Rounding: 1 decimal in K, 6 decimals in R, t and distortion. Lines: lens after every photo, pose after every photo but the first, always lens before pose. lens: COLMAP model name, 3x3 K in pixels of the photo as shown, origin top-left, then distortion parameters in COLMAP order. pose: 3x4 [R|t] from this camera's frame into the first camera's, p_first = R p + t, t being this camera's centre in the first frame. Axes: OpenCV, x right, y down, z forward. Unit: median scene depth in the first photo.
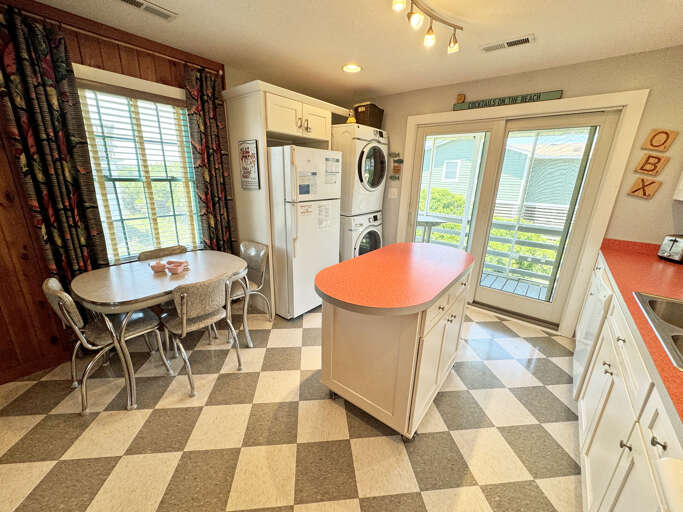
lens RADIAL K [[272.1, 0, 340.8], [0, 272.1, 256.2], [0, 0, 1]] dist [0.001258, 0.000473]
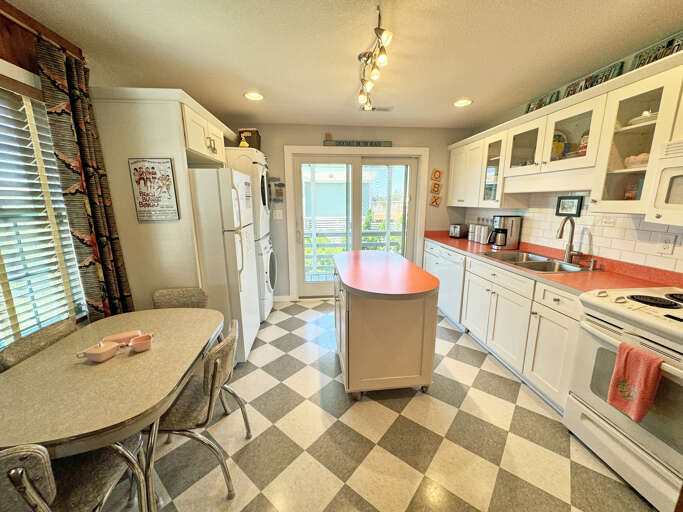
lens RADIAL K [[272.1, 0, 344.3], [0, 272.1, 255.5], [0, 0, 1]] dist [0.001258, 0.000473]
pose [[0.713307, -0.171901, 0.679443, -0.512780], [0.224420, 0.974431, 0.010929, -0.044519], [-0.663949, 0.144685, 0.733647, 0.115413]]
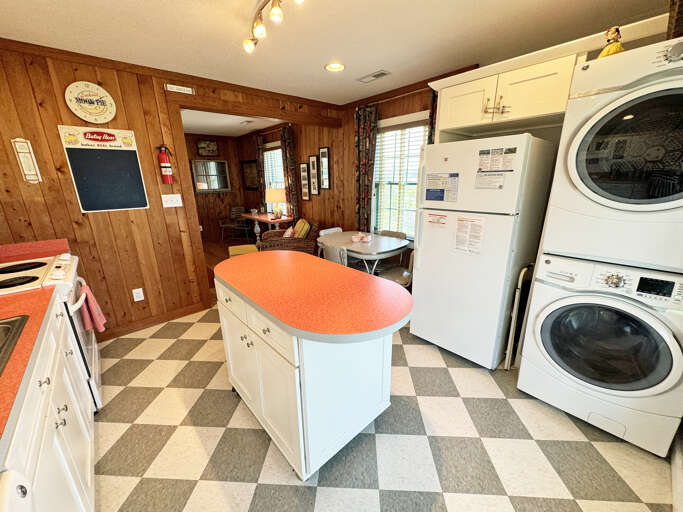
lens RADIAL K [[272.1, 0, 339.8], [0, 272.1, 255.5], [0, 0, 1]] dist [0.001258, 0.000473]
pose [[-0.168537, 0.247683, -0.954069, 0.740479], [-0.270015, 0.919290, 0.286352, -0.230661], [0.947991, 0.305874, -0.088056, 0.842781]]
